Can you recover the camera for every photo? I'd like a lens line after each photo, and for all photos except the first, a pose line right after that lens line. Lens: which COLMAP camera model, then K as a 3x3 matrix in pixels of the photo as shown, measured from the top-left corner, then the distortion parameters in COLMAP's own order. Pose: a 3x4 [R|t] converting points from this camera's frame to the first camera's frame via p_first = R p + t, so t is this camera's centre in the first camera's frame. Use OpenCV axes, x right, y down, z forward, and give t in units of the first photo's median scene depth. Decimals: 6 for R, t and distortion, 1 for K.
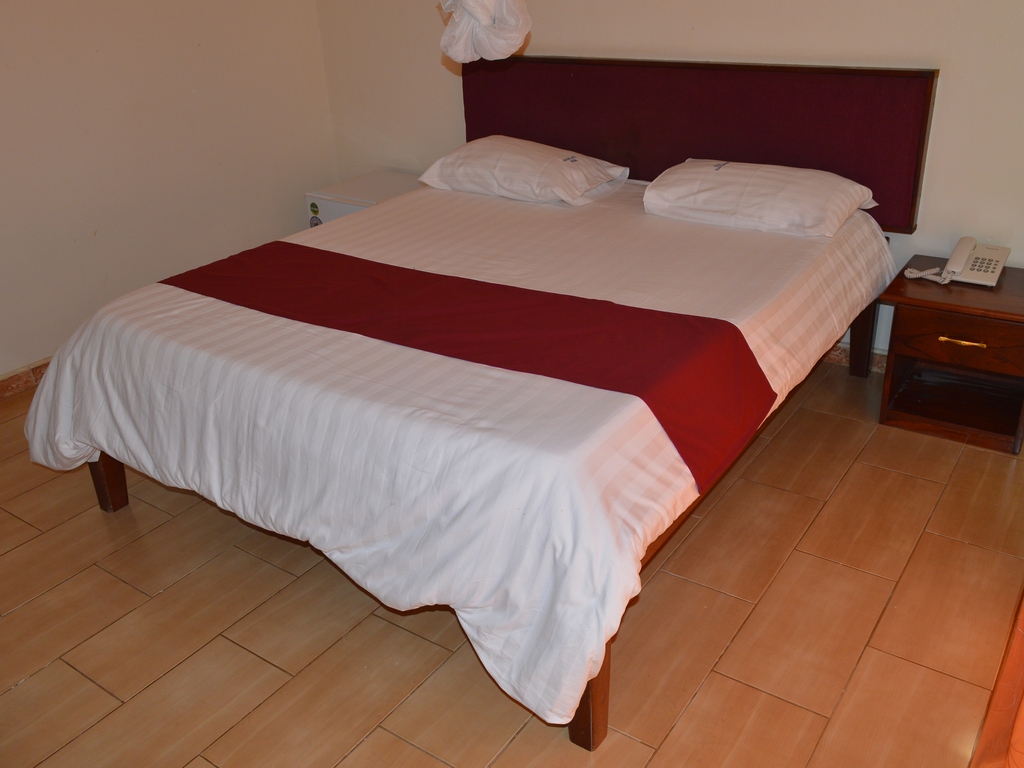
lens RADIAL K [[910.2, 0, 512.0], [0, 910.2, 384.0], [0, 0, 1]] dist [-0.009737, -0.000752]
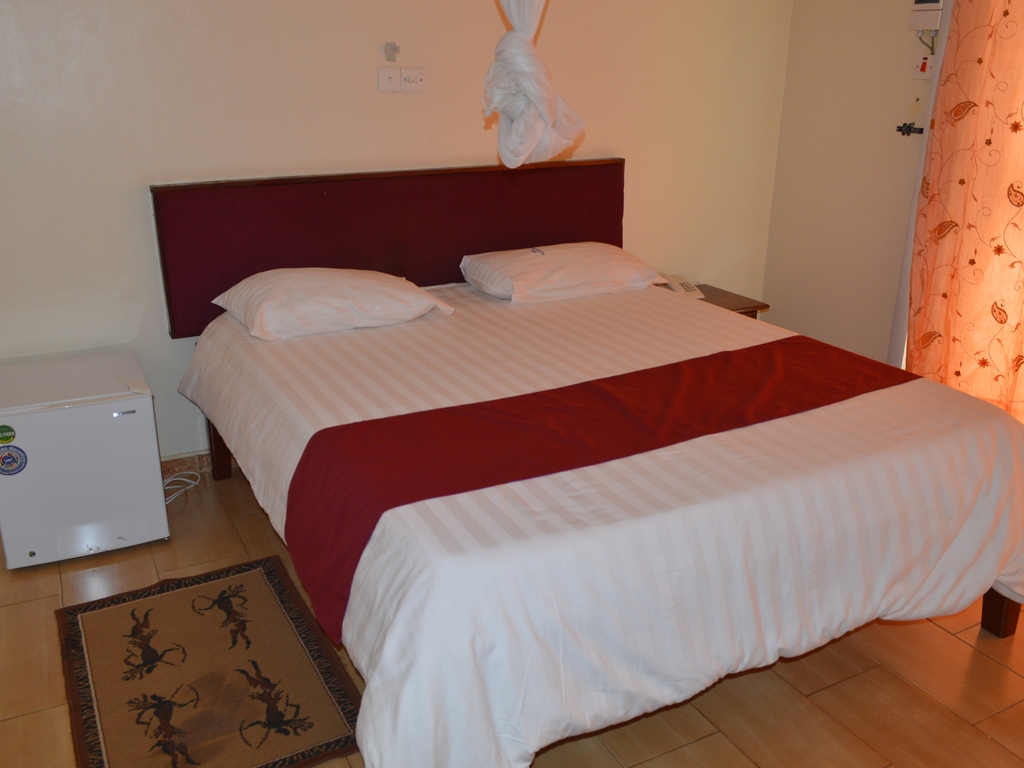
lens RADIAL K [[910.2, 0, 512.0], [0, 910.2, 384.0], [0, 0, 1]] dist [-0.009737, -0.000752]
pose [[0.448022, -0.256353, 0.856481, -0.859087], [0.372453, 0.924433, 0.081863, -0.208371], [-0.812745, 0.282322, 0.509647, 0.537187]]
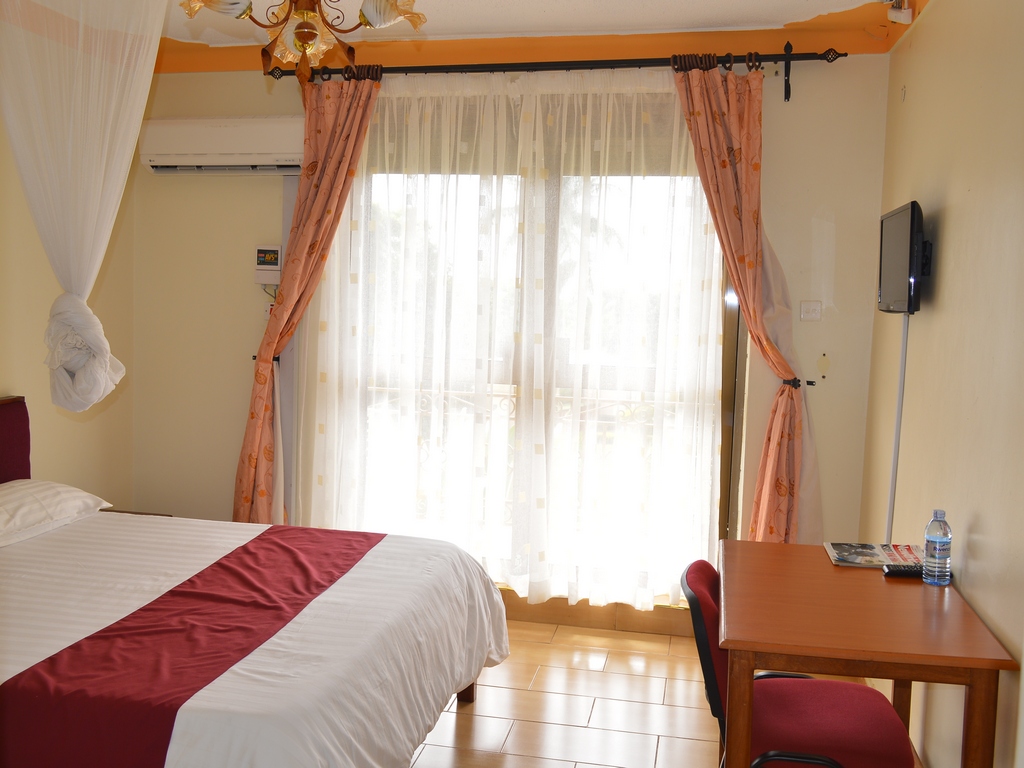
lens RADIAL K [[975.1, 0, 512.0], [0, 975.1, 384.0], [0, 0, 1]] dist [-0.014225, 0.003754]
pose [[-0.409684, -0.056925, 0.910450, -1.181335], [0.389494, 0.891588, 0.231010, -0.414910], [-0.824896, 0.449256, -0.343097, 0.885437]]
